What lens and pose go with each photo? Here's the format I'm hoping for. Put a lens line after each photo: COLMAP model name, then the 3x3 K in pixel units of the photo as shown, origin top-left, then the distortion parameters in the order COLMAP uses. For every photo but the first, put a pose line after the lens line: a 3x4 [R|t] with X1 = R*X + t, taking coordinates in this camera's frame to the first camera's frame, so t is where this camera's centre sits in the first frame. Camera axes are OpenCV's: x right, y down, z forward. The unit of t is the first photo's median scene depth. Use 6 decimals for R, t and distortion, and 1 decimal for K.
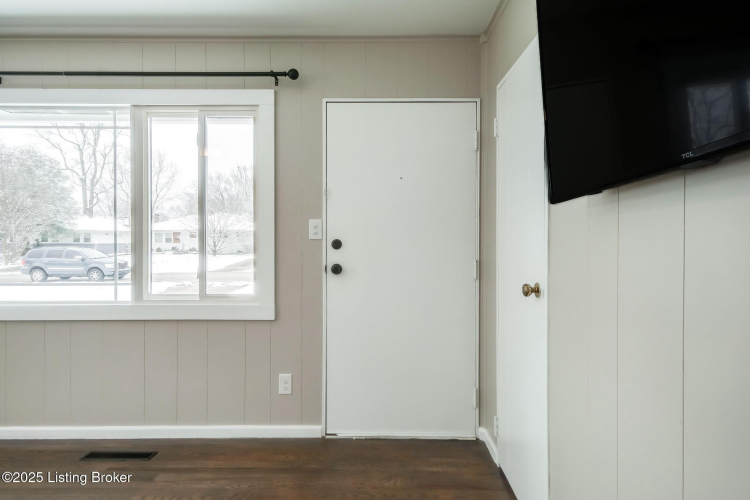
lens RADIAL K [[402.9, 0, 378.4], [0, 402.9, 239.9], [0, 0, 1]] dist [0.037542, -0.000256]
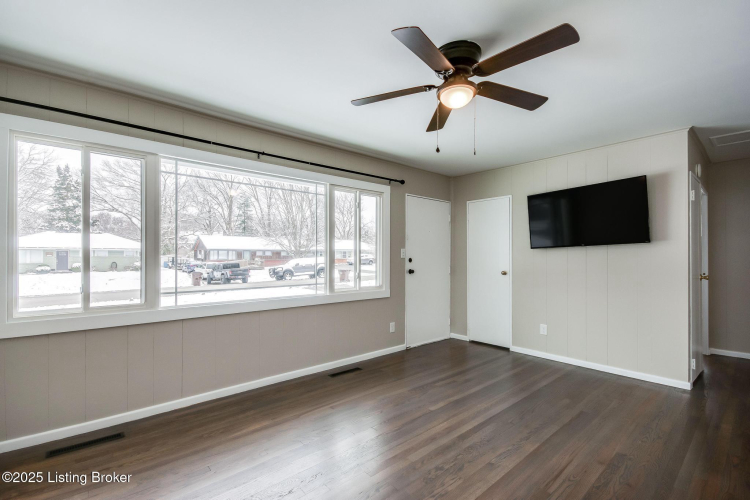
lens RADIAL K [[329.2, 0, 374.8], [0, 329.2, 253.3], [0, 0, 1]] dist [-0.000145, -0.000047]
pose [[0.750087, 0.007216, 0.661300, -1.394271], [0.003070, 0.999892, -0.014392, -0.001671], [-0.661332, 0.012826, 0.749984, -0.209138]]
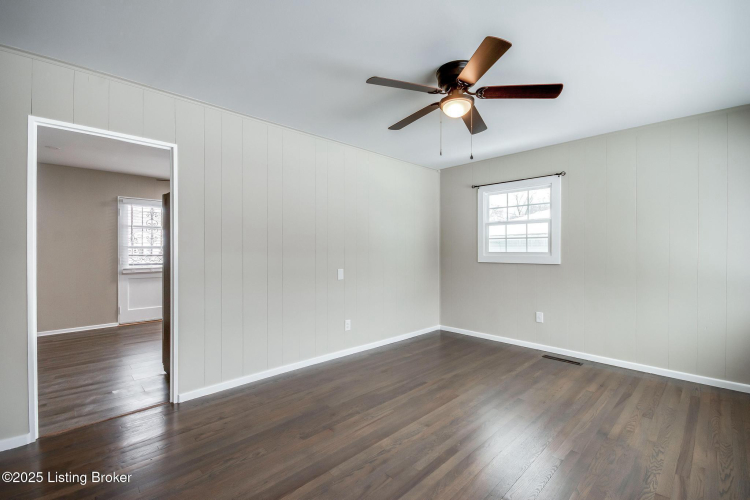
lens RADIAL K [[329.2, 0, 374.8], [0, 329.2, 253.3], [0, 0, 1]] dist [-0.000145, -0.000047]
pose [[-0.707431, 0.004406, -0.706768, 0.046146], [-0.004305, 0.999935, 0.010543, -0.000269], [0.706769, 0.010501, -0.707366, 0.718054]]
